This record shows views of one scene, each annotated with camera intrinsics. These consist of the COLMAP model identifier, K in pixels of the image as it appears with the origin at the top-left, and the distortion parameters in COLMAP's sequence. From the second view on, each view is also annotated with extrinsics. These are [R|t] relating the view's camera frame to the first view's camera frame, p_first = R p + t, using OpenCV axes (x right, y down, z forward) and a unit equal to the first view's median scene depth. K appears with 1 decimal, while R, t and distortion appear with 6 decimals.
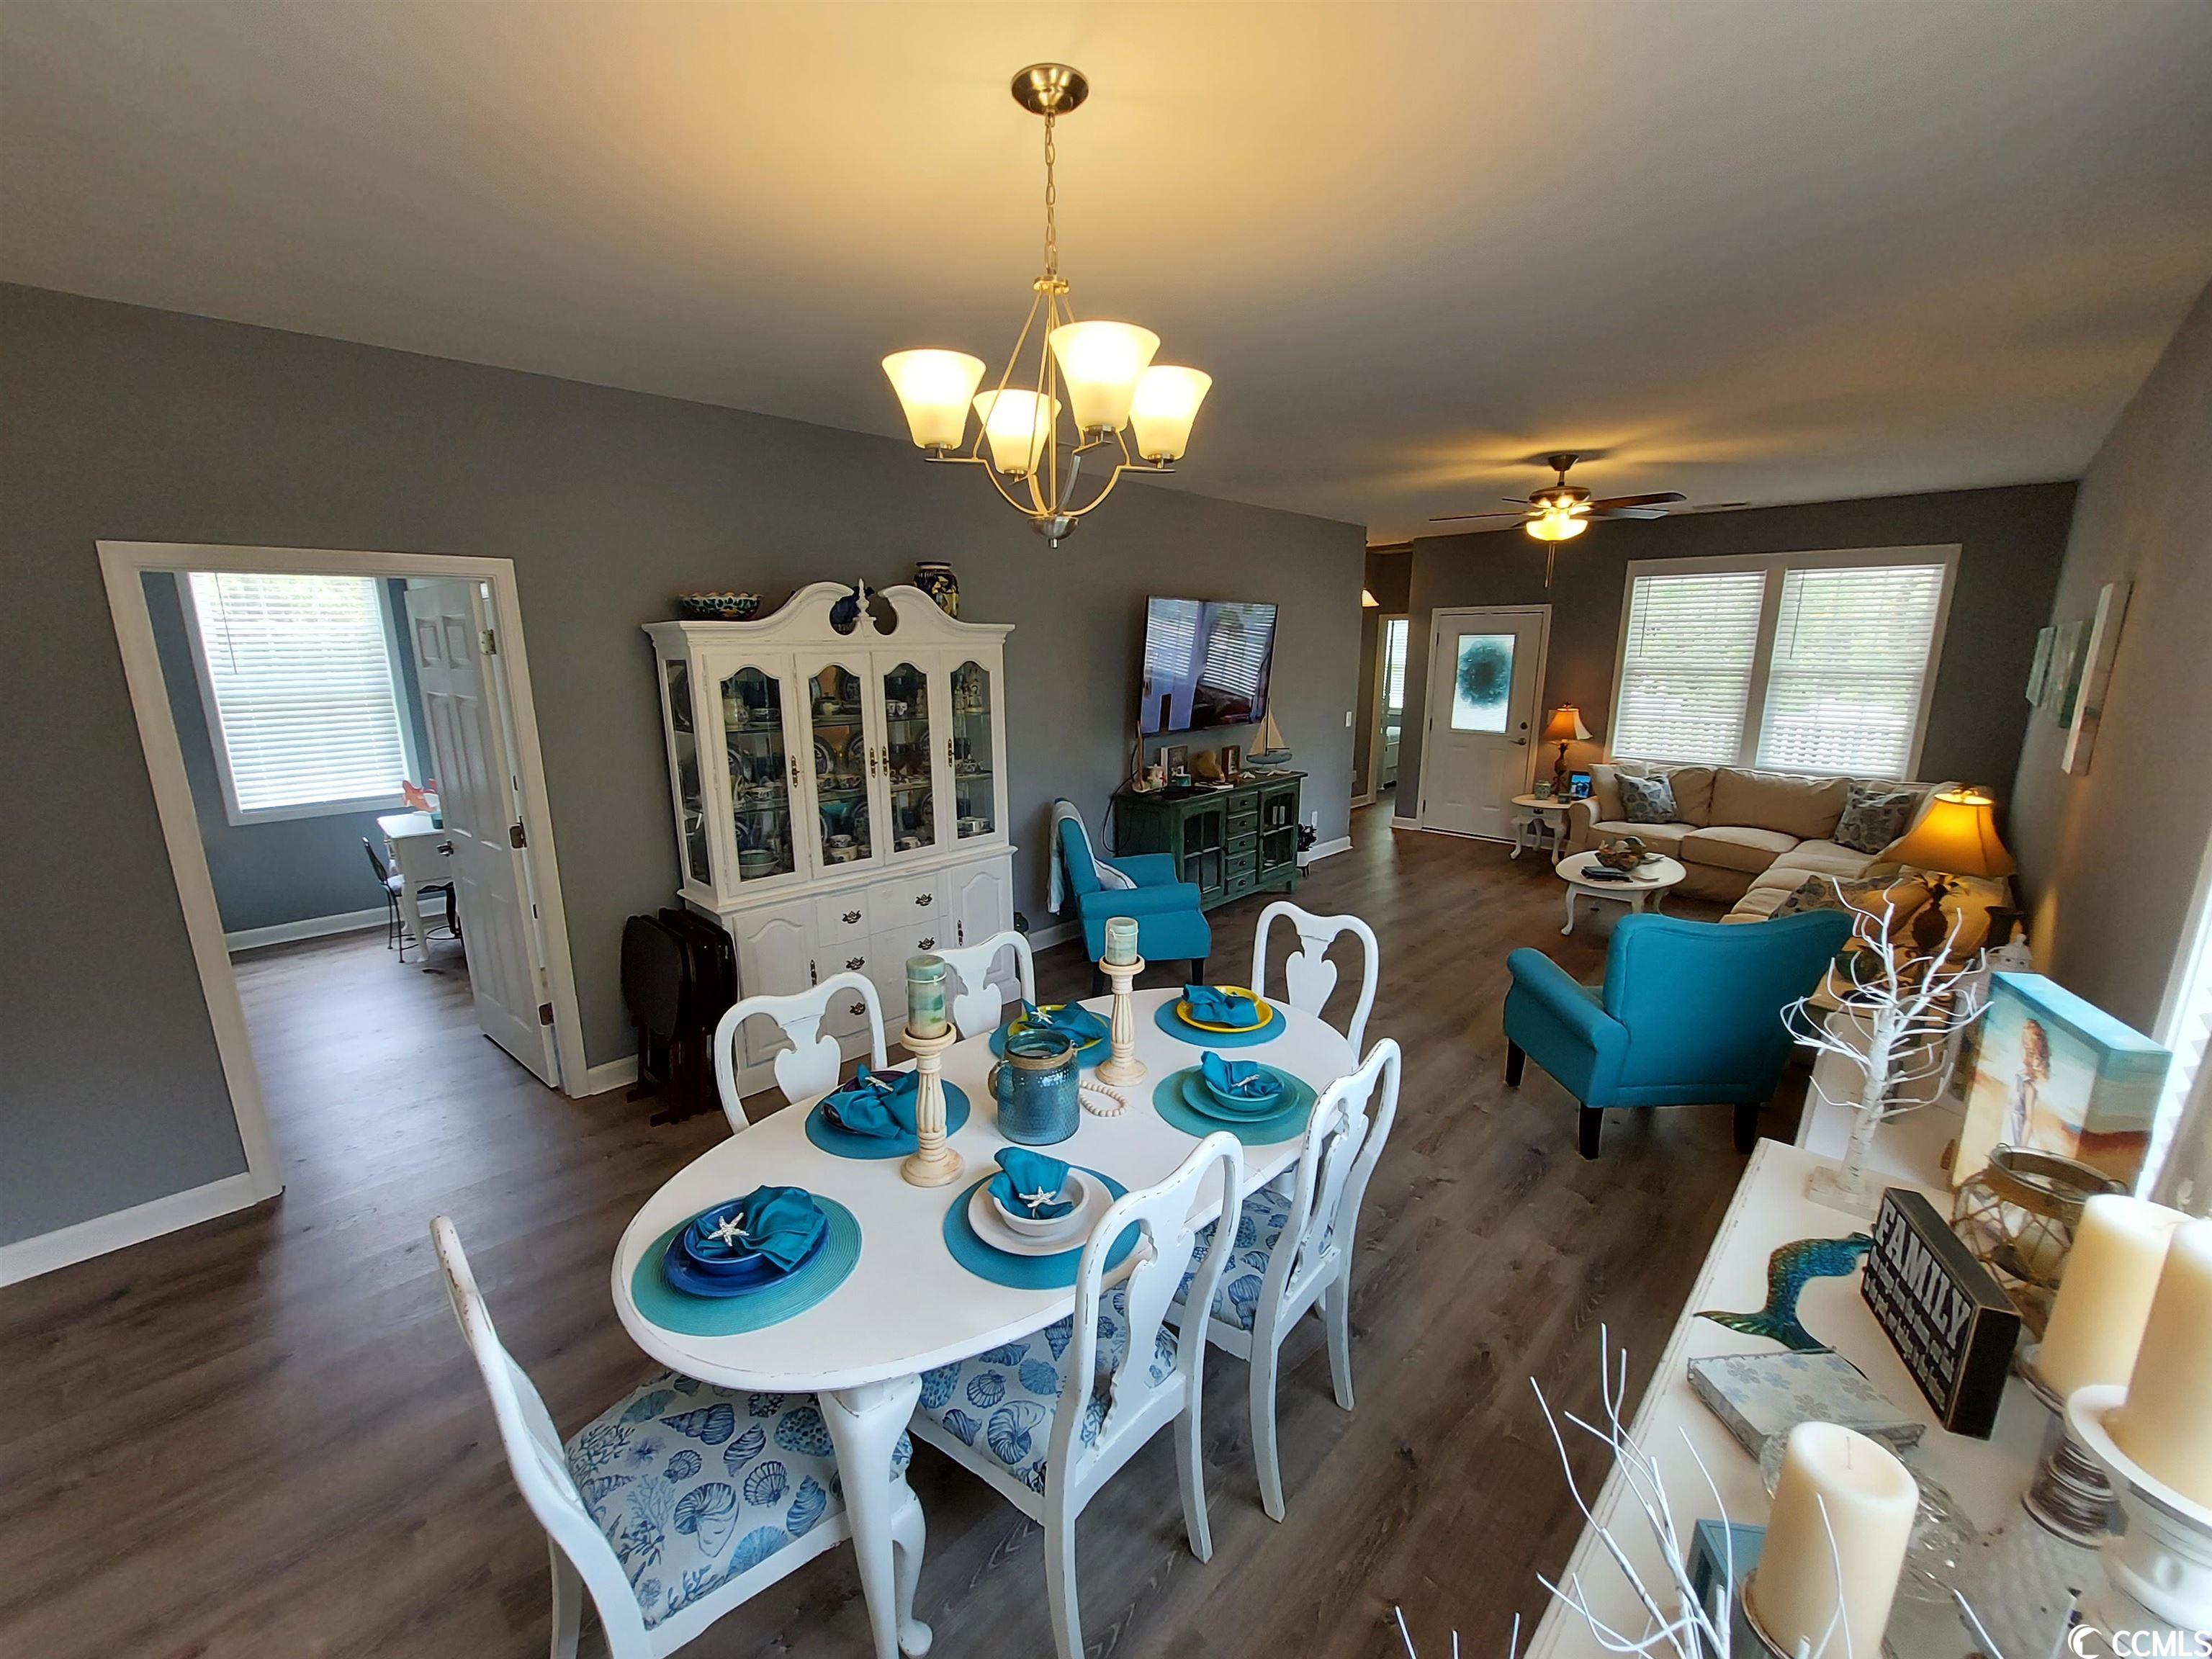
lens RADIAL K [[884.6, 0, 1085.8], [0, 884.6, 843.0], [0, 0, 1]] dist [-0.024634, 0.000122]
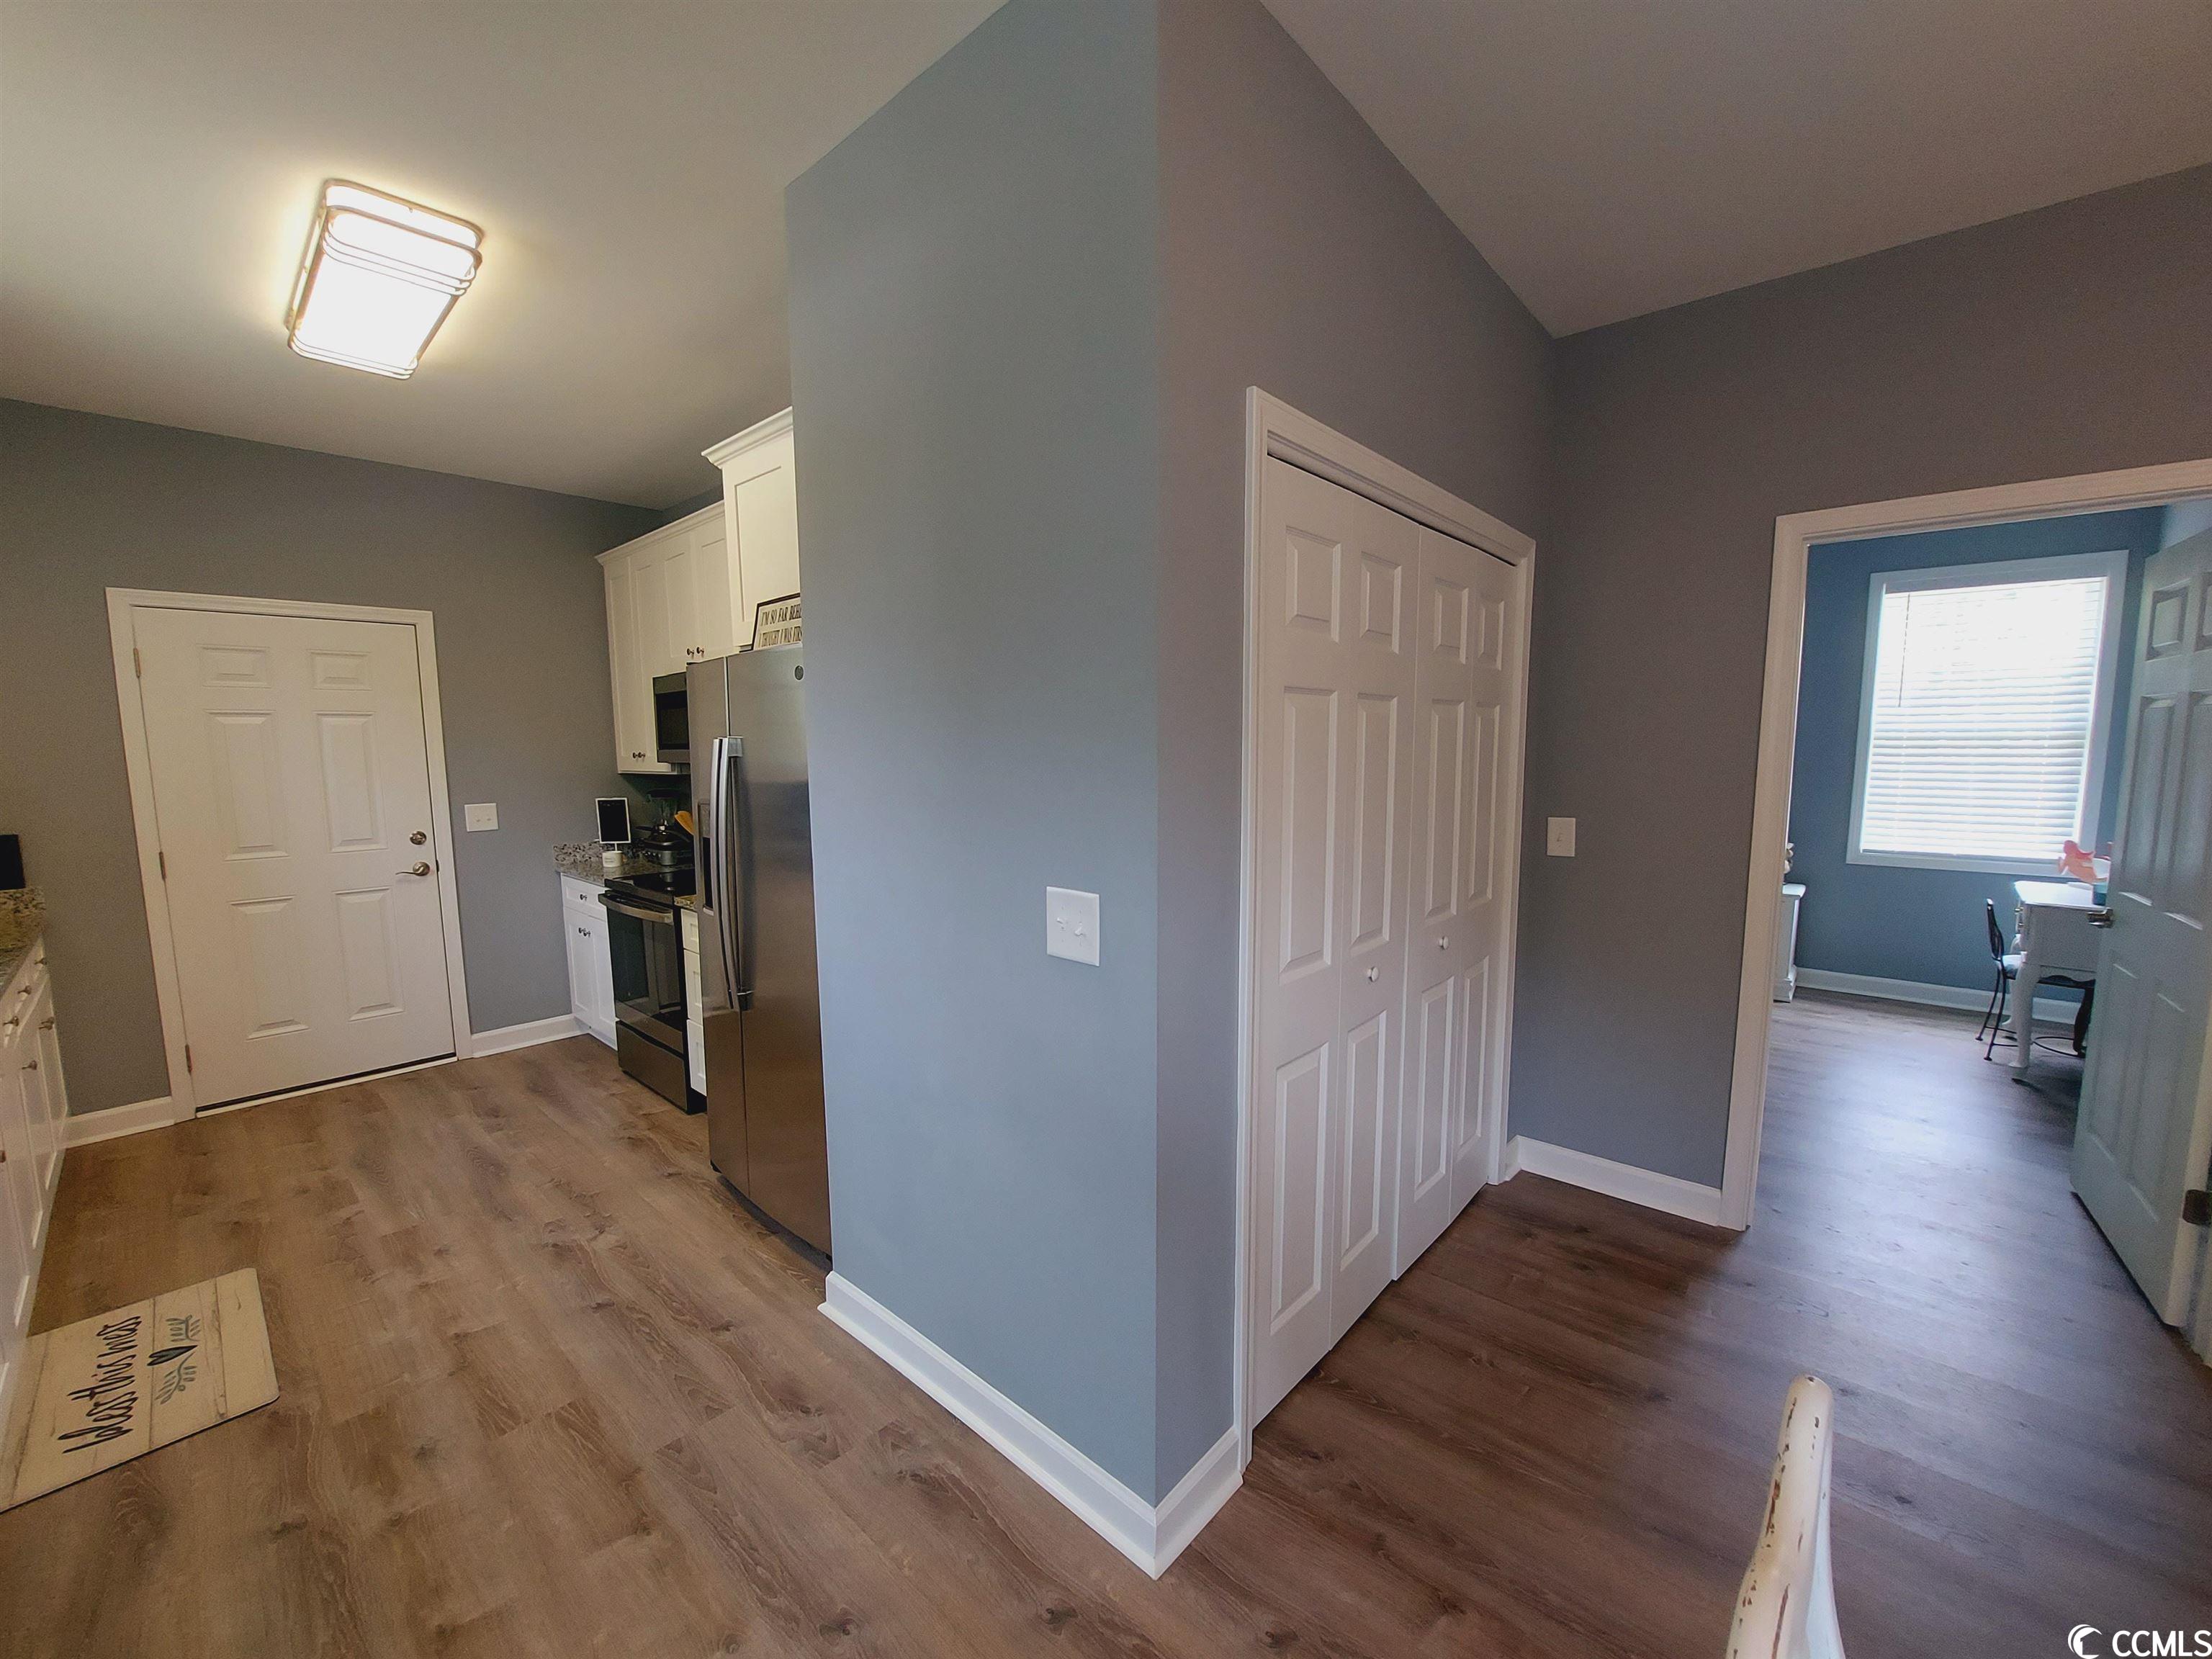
lens RADIAL K [[871.6, 0, 1116.7], [0, 871.6, 870.3], [0, 0, 1]] dist [-0.013873, -0.000622]
pose [[0.053960, 0.143812, -0.988133, -0.063459], [-0.210356, 0.969004, 0.129541, 0.029689], [0.976135, 0.200870, 0.082539, 0.101479]]
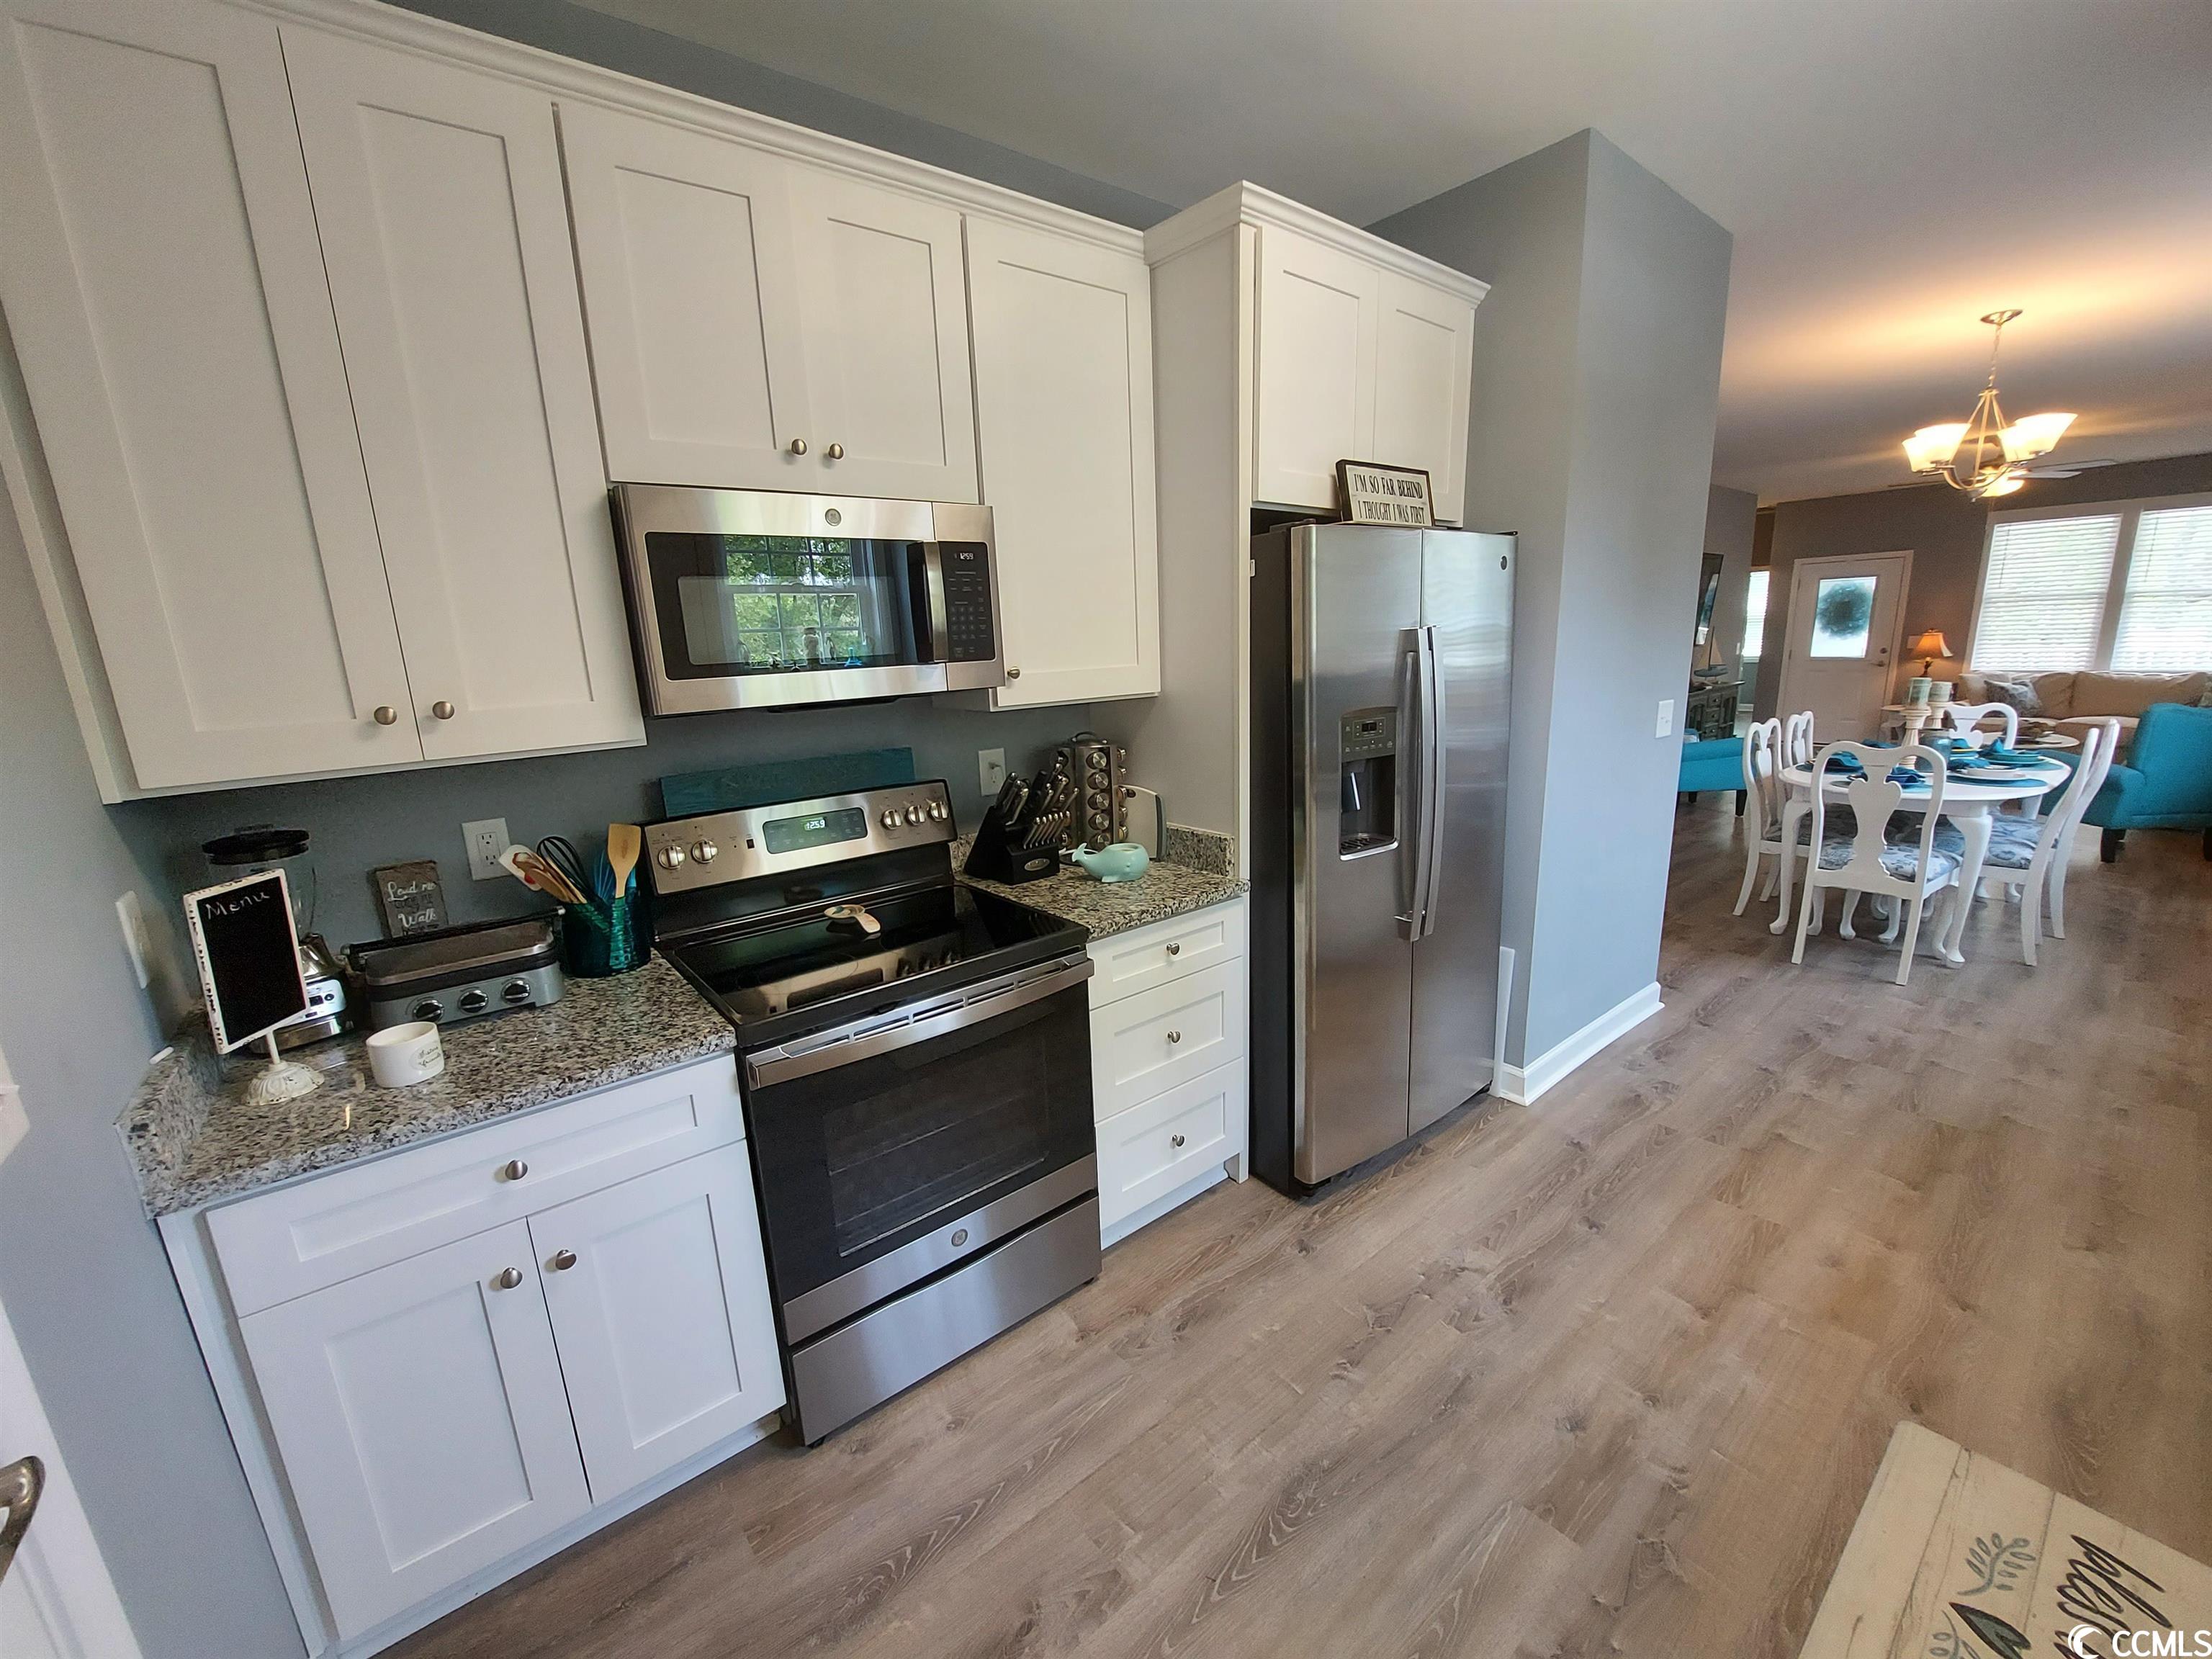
lens RADIAL K [[879.8, 0, 1094.0], [0, 879.8, 840.7], [0, 0, 1]] dist [-0.013681, -0.002116]
pose [[0.992635, -0.009654, -0.120761, -0.608388], [0.010205, 0.999940, 0.003940, 0.156314], [0.120716, -0.005143, 0.992674, -0.457971]]
